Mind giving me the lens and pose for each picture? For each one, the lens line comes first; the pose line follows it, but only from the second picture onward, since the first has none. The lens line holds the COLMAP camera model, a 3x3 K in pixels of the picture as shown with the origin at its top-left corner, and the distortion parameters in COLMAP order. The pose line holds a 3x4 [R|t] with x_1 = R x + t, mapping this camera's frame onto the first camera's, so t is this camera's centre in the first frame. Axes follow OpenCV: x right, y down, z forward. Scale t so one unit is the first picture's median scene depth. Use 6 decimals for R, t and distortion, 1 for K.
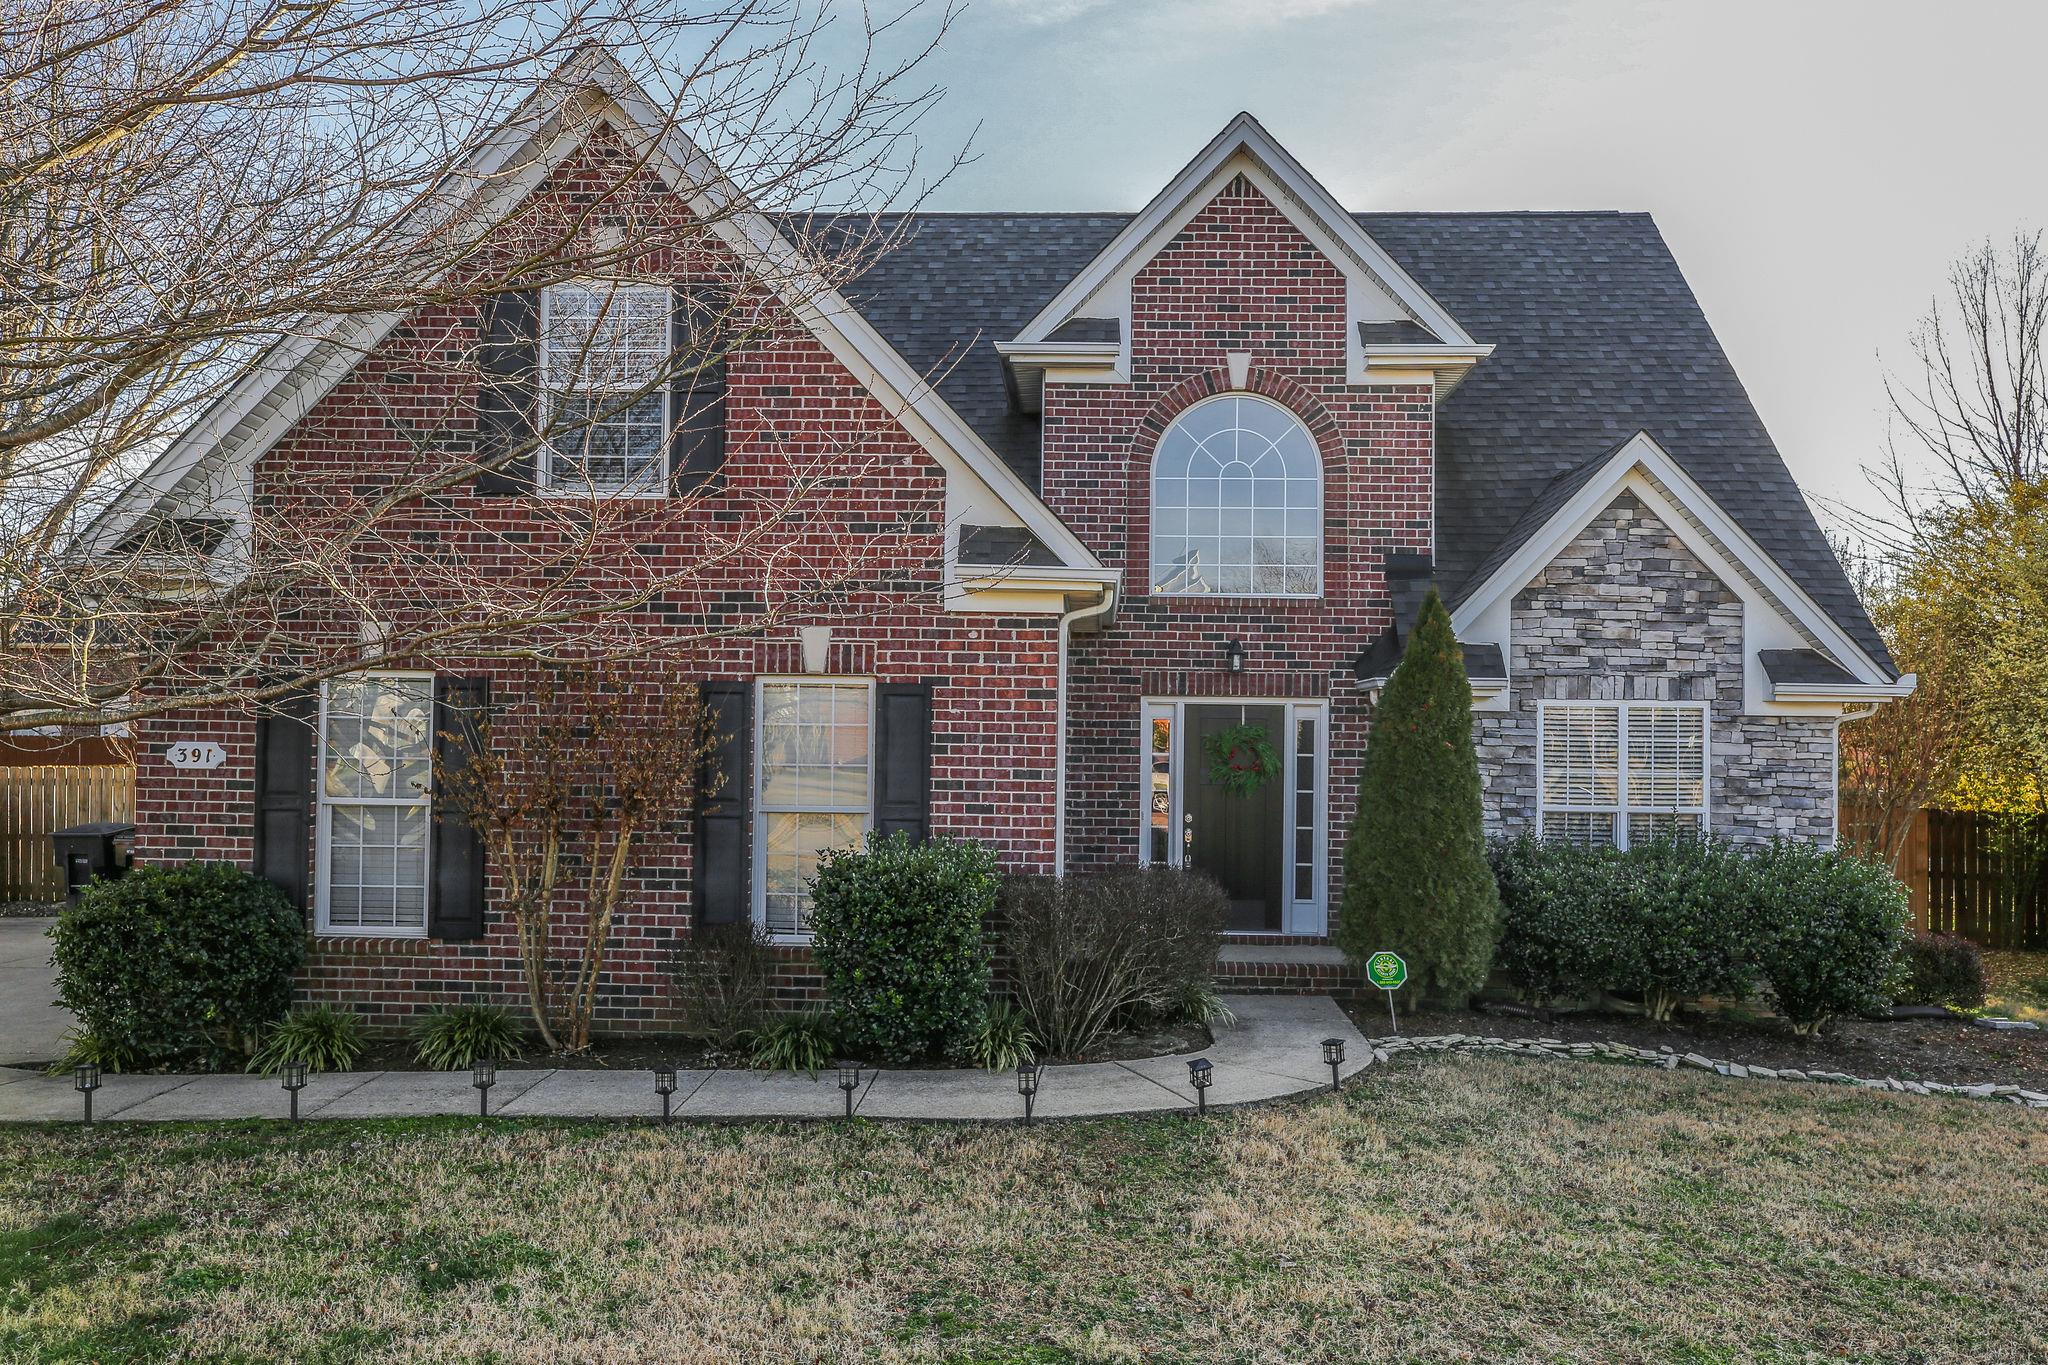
lens RADIAL K [[1620.3, 0, 1031.4], [0, 1620.3, 610.1], [0, 0, 1]] dist [-0.003427, 0.001709]
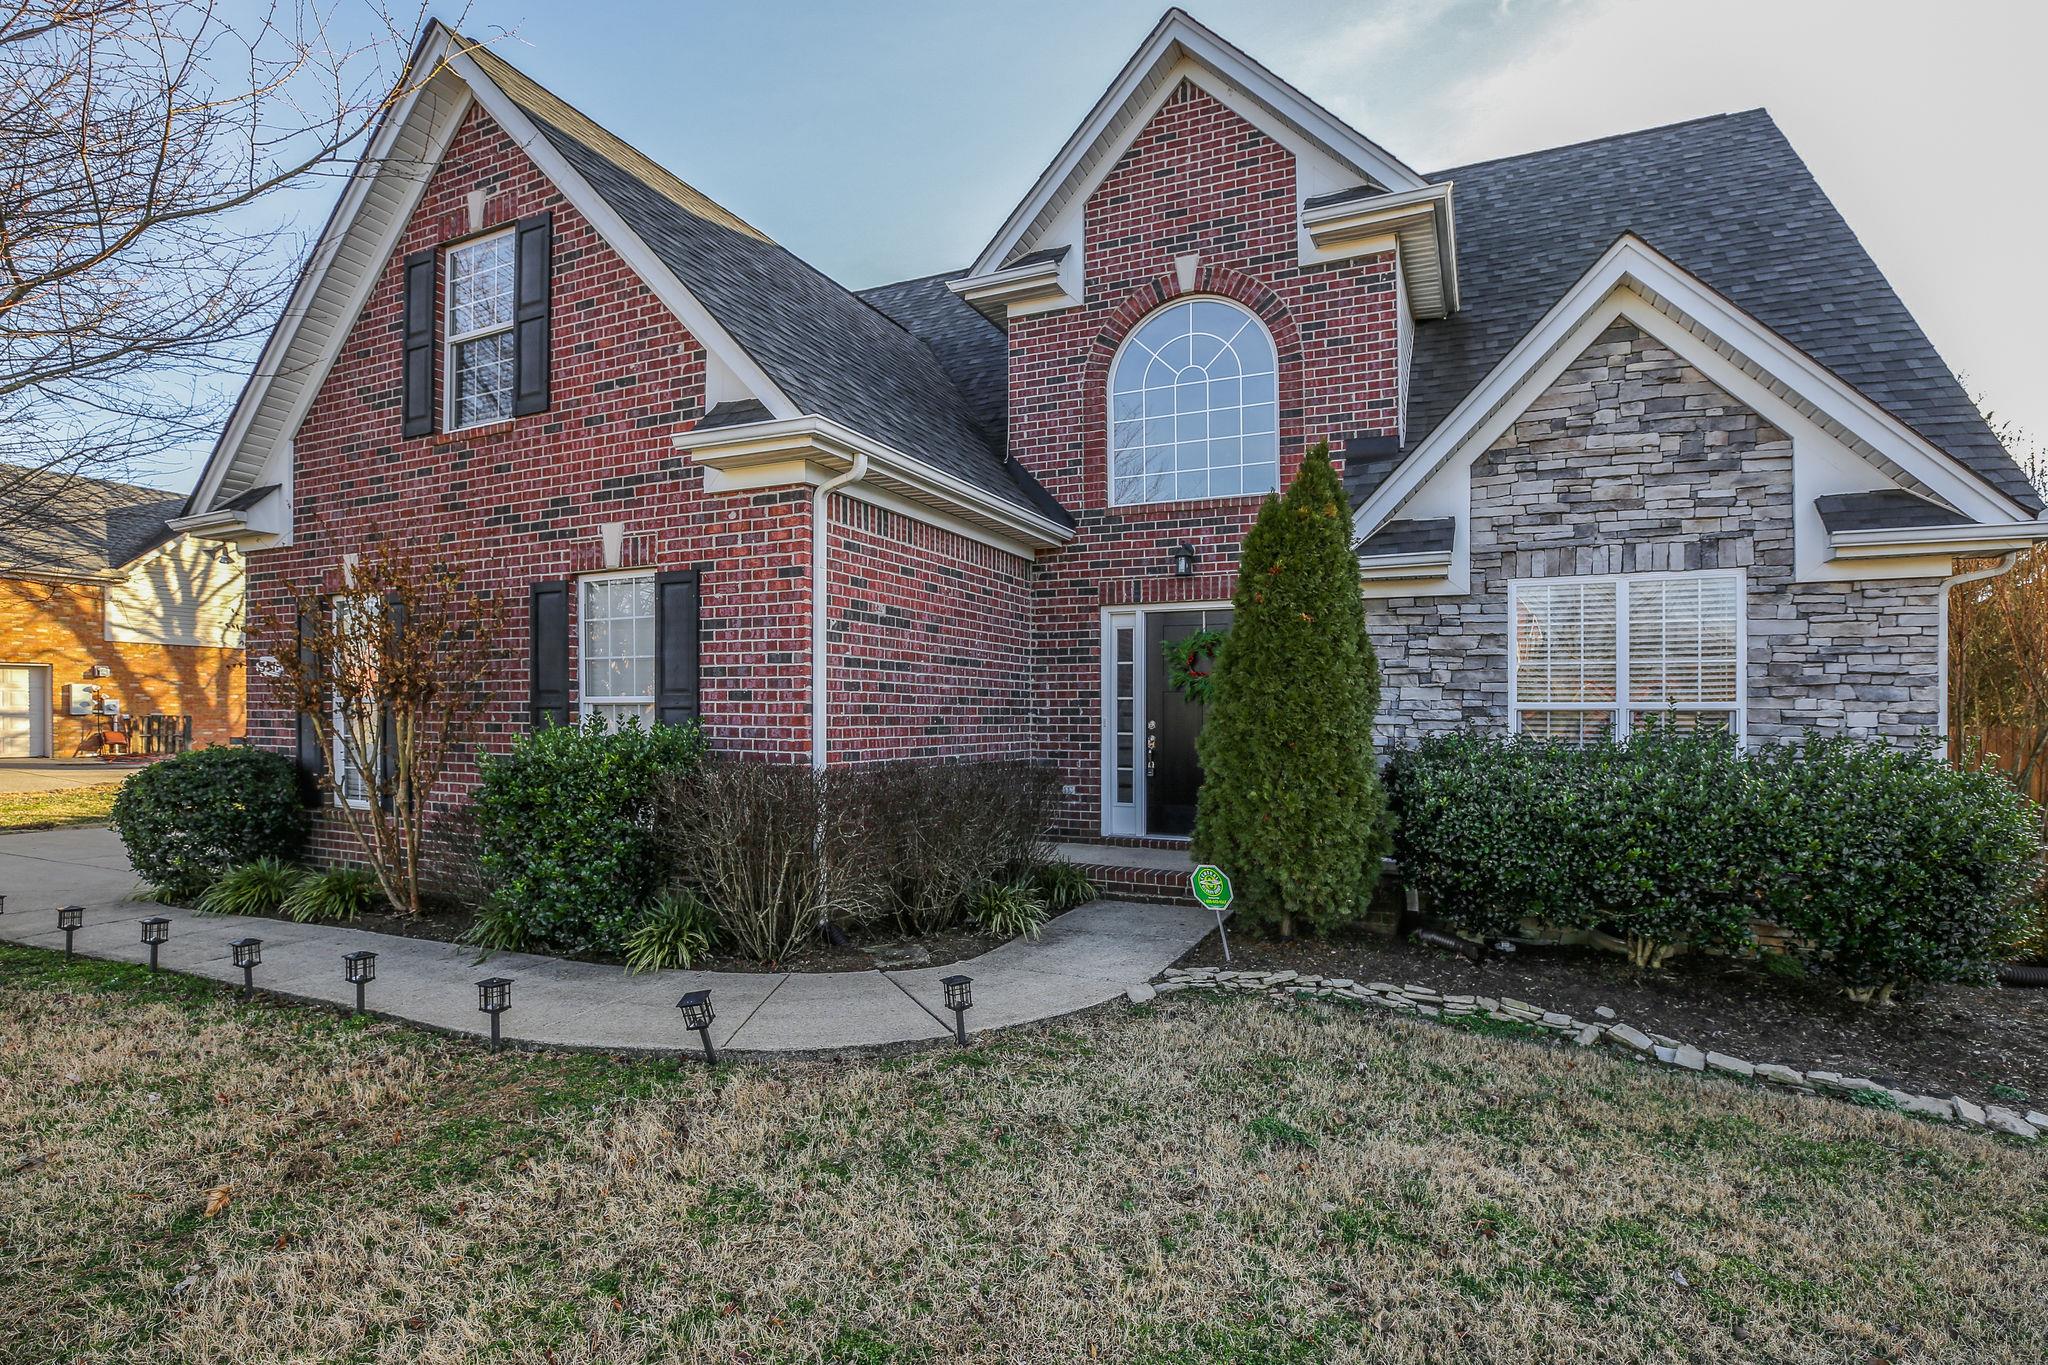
lens RADIAL K [[948.2, 0, 1077.5], [0, 948.2, 685.5], [0, 0, 1]] dist [-0.045671, 0.011043]
pose [[0.917582, -0.026205, -0.396683, 0.298409], [0.041490, 0.998688, 0.029999, 0.086526], [0.395377, -0.043985, 0.917465, 0.453110]]
